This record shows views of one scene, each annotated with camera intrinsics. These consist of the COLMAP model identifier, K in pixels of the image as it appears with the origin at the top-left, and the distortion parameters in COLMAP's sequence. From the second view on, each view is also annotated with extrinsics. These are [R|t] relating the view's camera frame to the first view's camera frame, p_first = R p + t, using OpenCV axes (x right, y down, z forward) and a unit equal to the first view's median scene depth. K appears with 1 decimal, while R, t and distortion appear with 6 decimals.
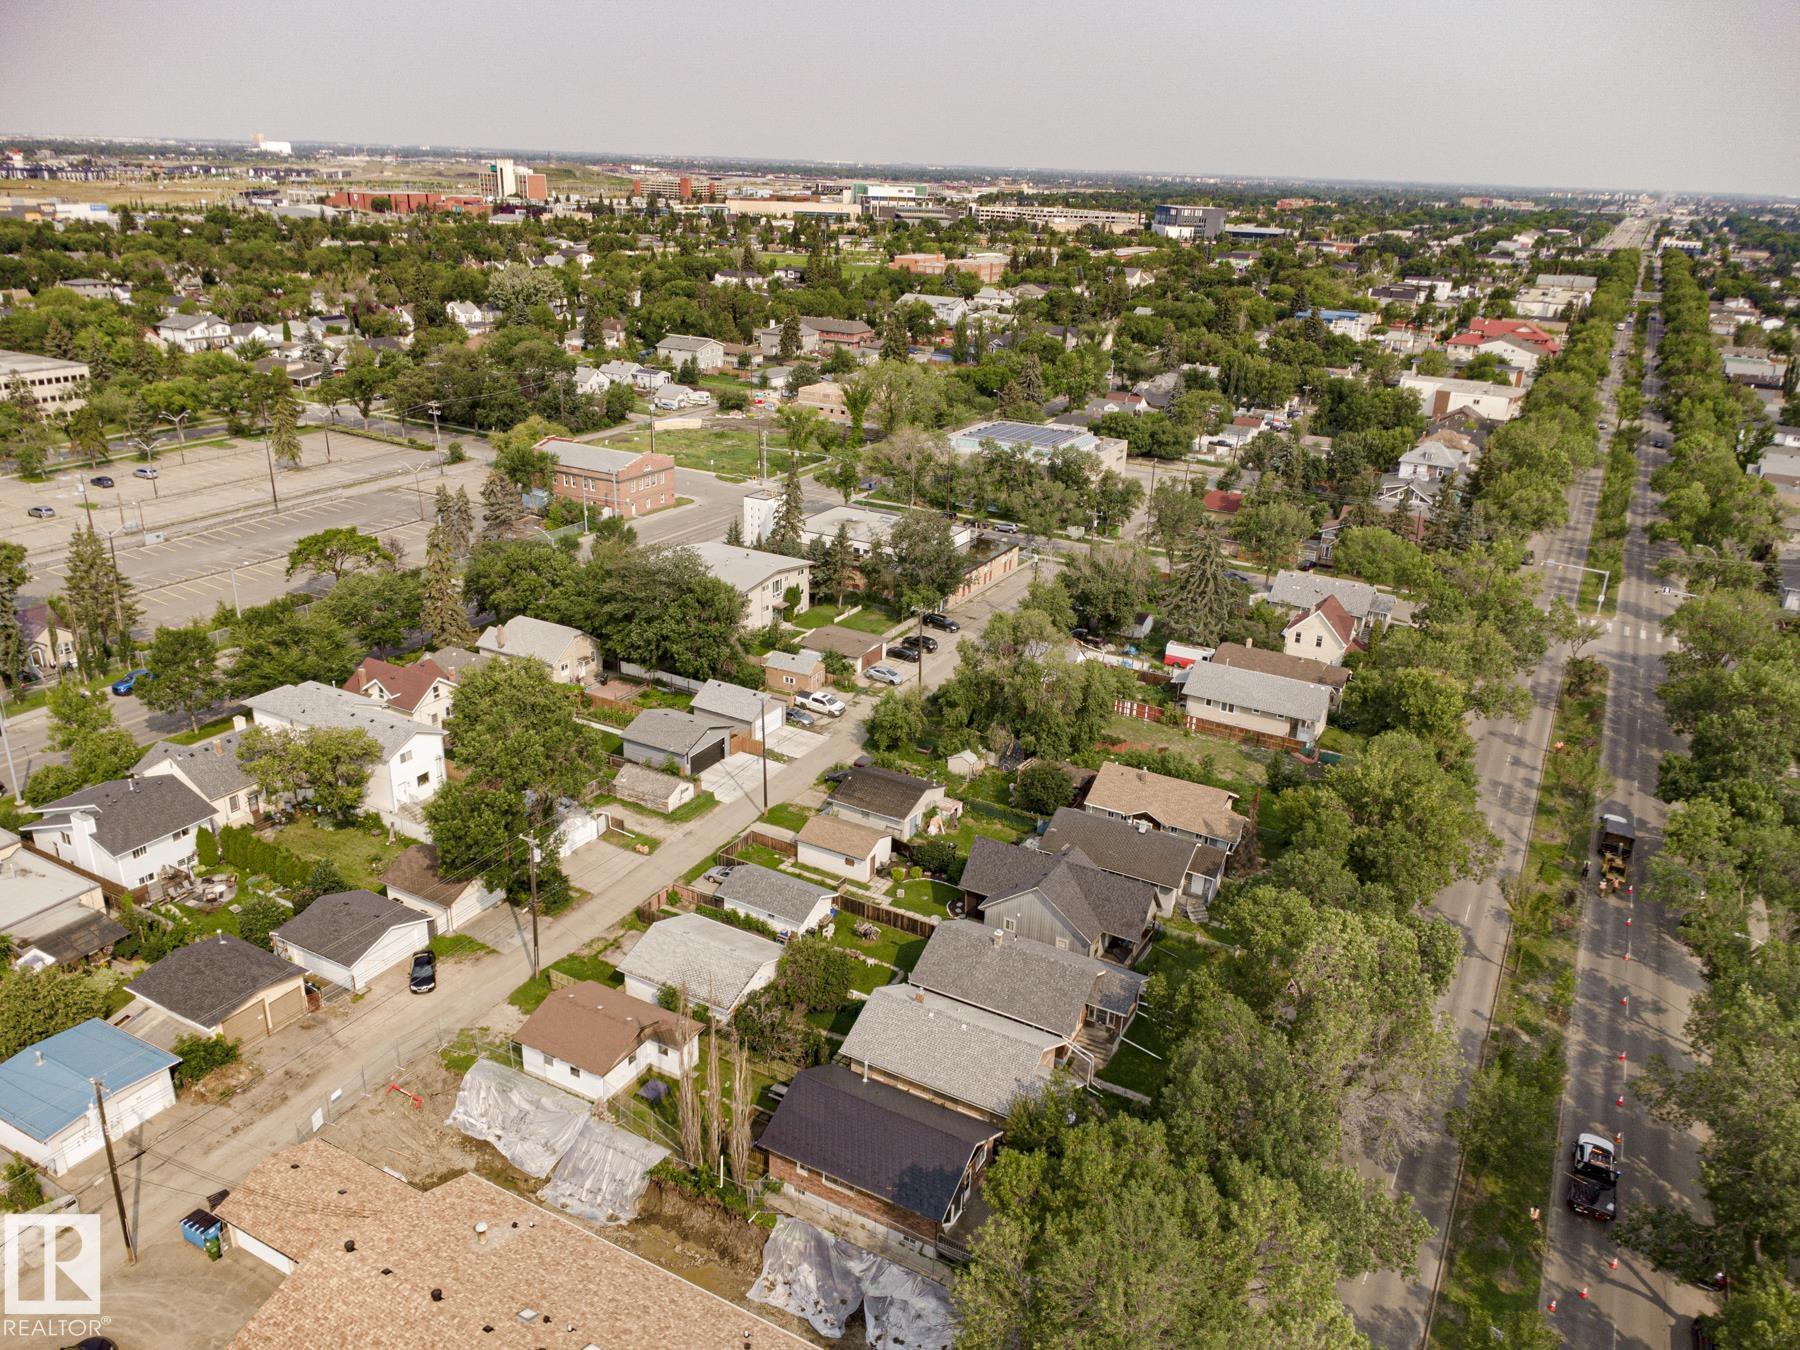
lens RADIAL K [[1307.6, 0, 902.2], [0, 1307.6, 672.4], [0, 0, 1]] dist [0.011293, -0.009425]
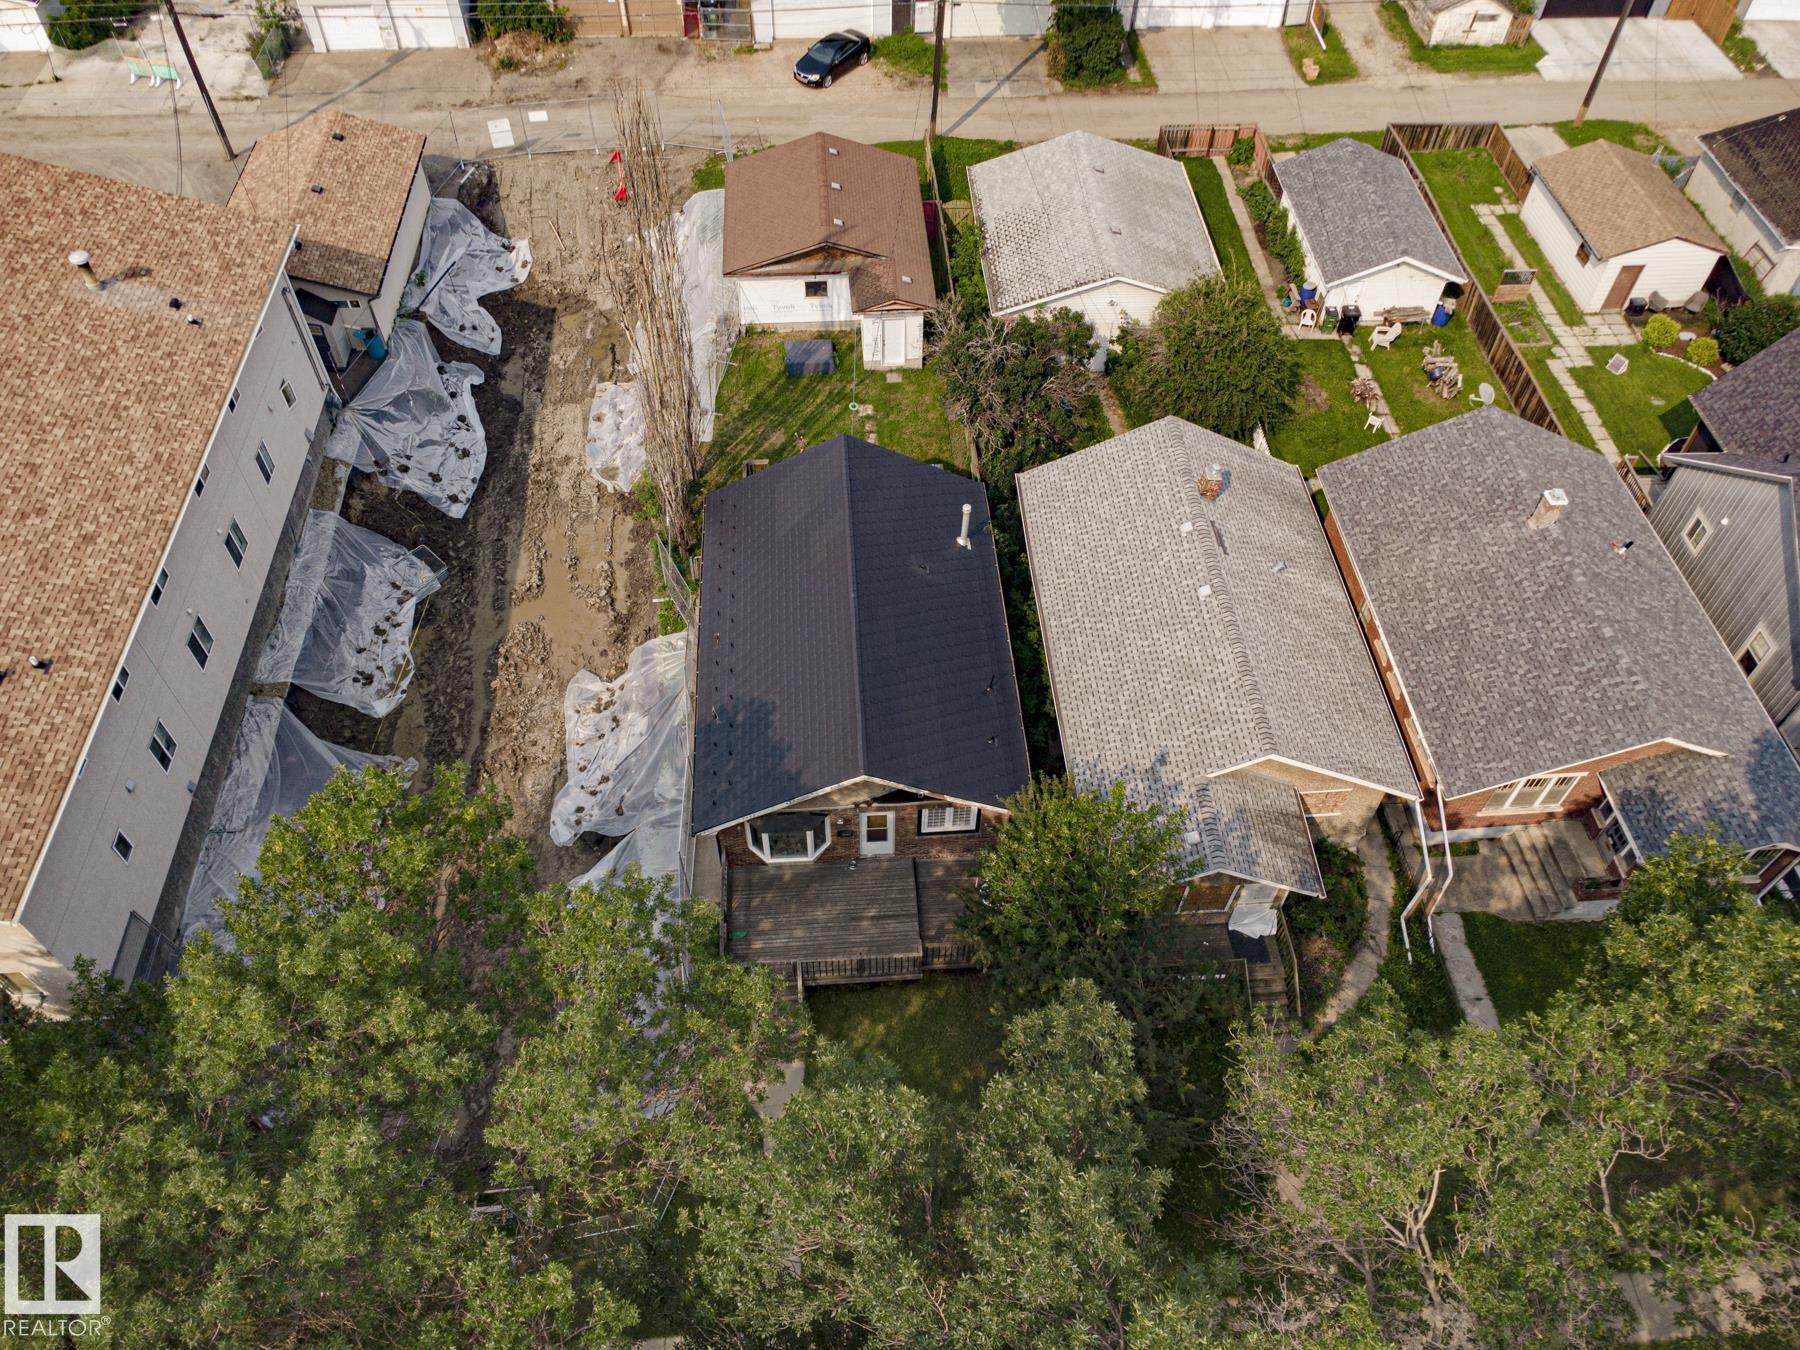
lens RADIAL K [[1307.6, 0, 902.2], [0, 1307.6, 672.4], [0, 0, 1]] dist [0.011293, -0.009425]
pose [[0.536374, 0.638193, -0.552279, 0.155454], [-0.305038, 0.756730, 0.578196, 0.053320], [0.786927, -0.141663, 0.600564, 0.439380]]
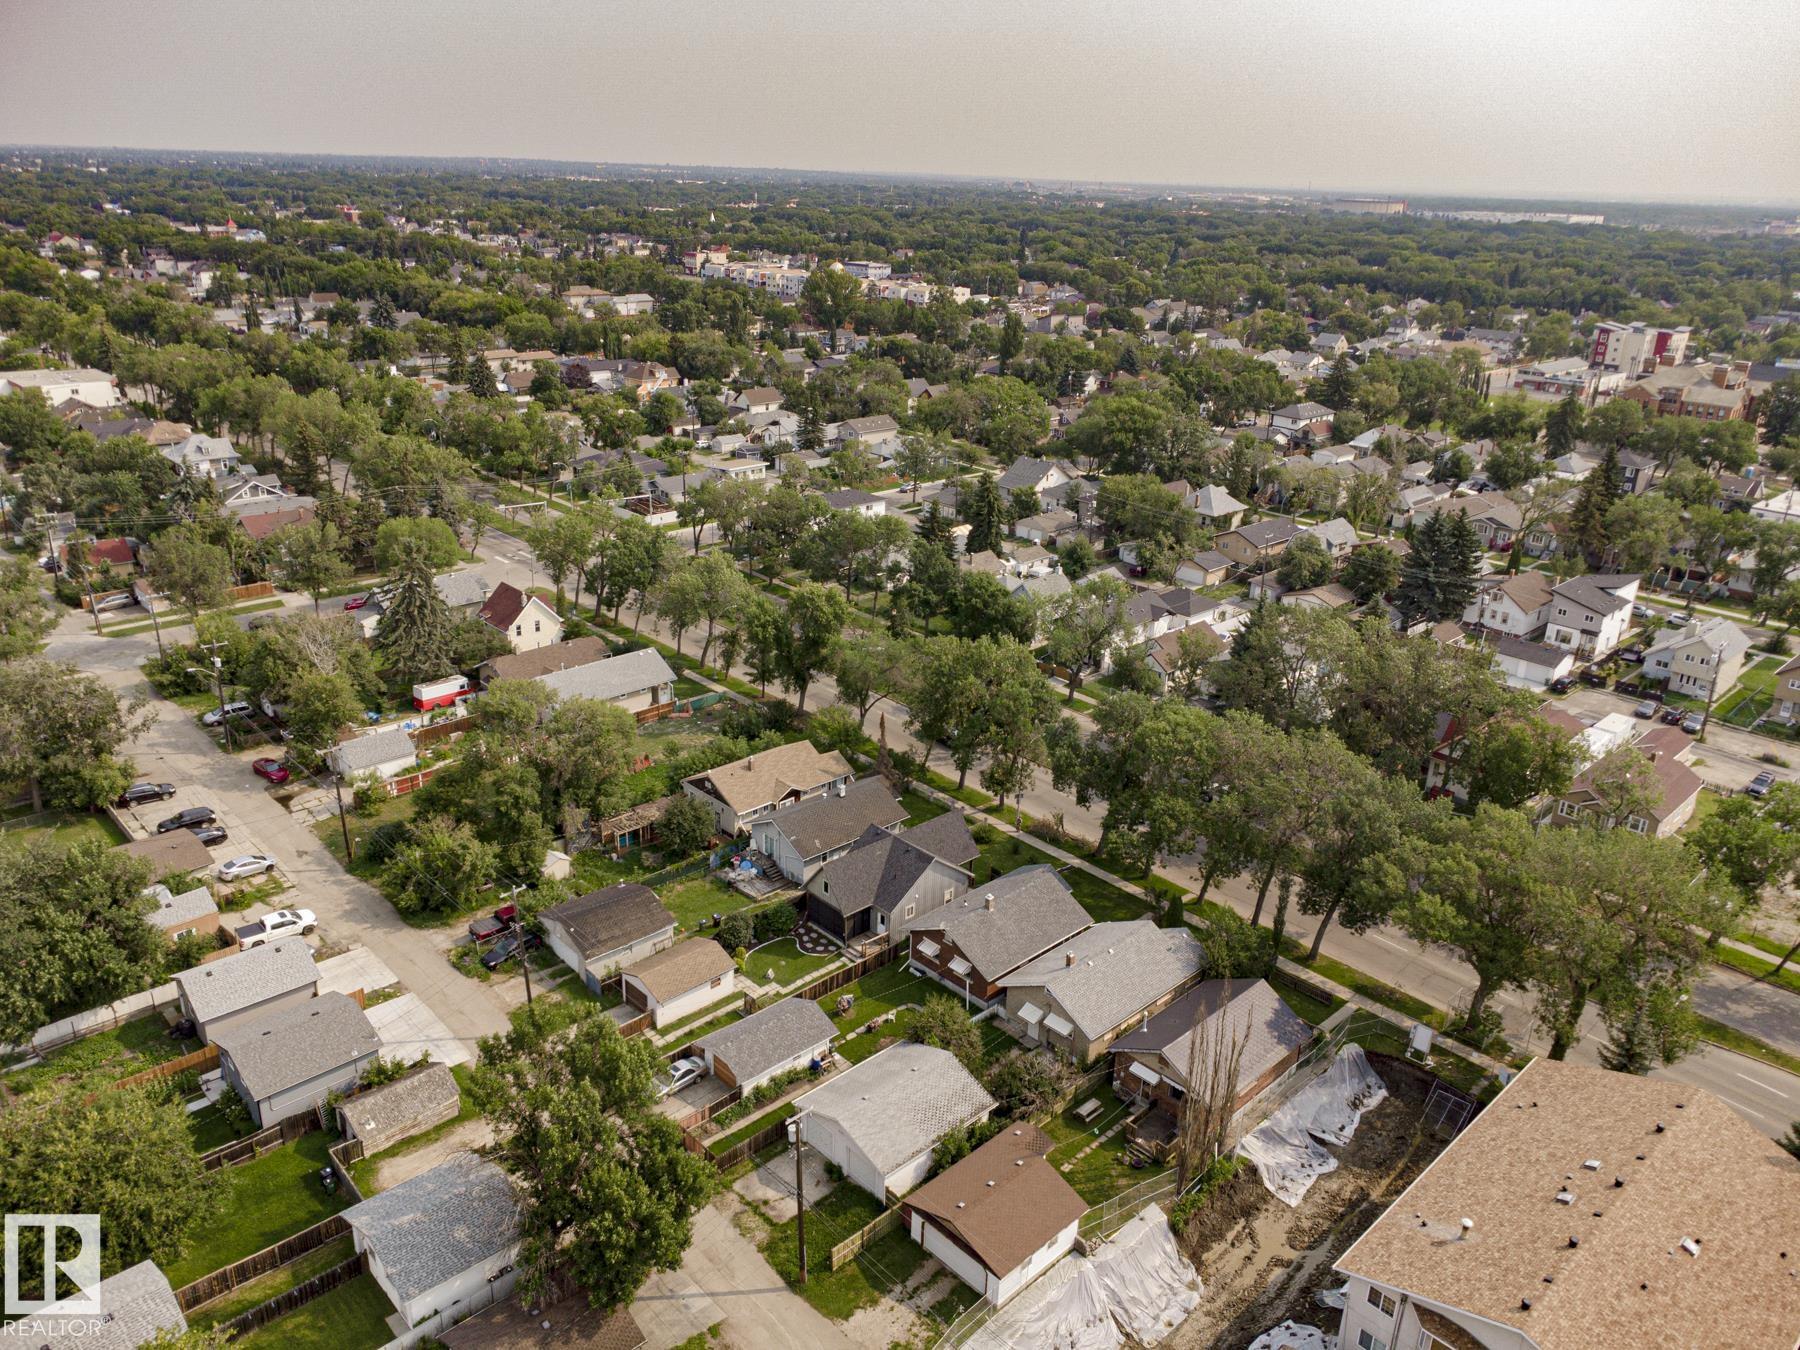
lens RADIAL K [[1307.6, 0, 902.2], [0, 1307.6, 672.4], [0, 0, 1]] dist [0.011293, -0.009425]
pose [[0.304458, -0.366381, 0.879244, -0.592113], [0.330202, 0.906424, 0.263367, -0.196725], [-0.893461, 0.210144, 0.396948, 0.431436]]
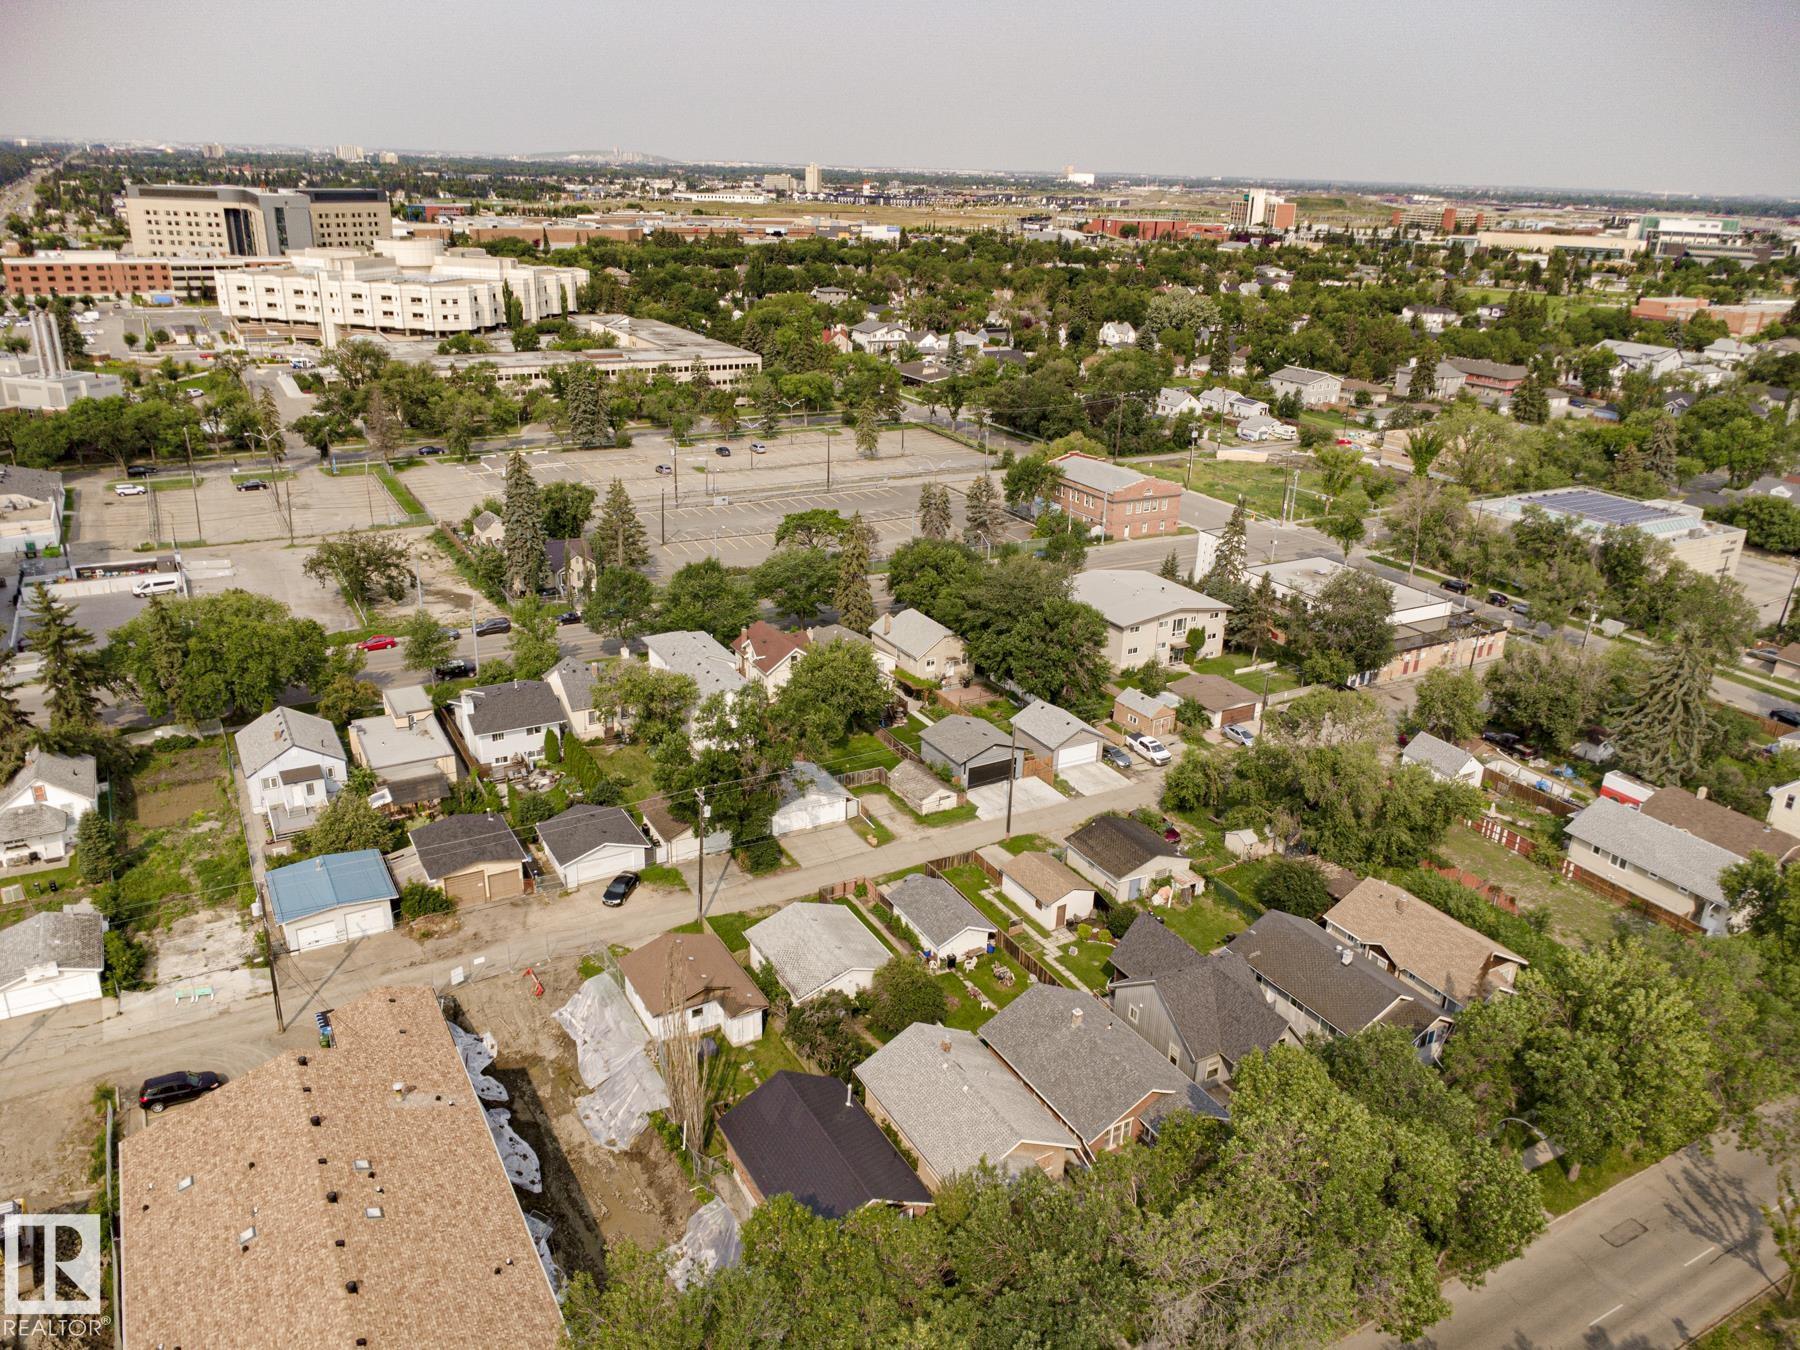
lens RADIAL K [[1307.6, 0, 902.2], [0, 1307.6, 672.4], [0, 0, 1]] dist [0.011293, -0.009425]
pose [[0.850865, 0.185187, -0.491665, 0.271138], [-0.195055, 0.980281, 0.031668, -0.028905], [0.487834, 0.068956, 0.870208, 0.088148]]
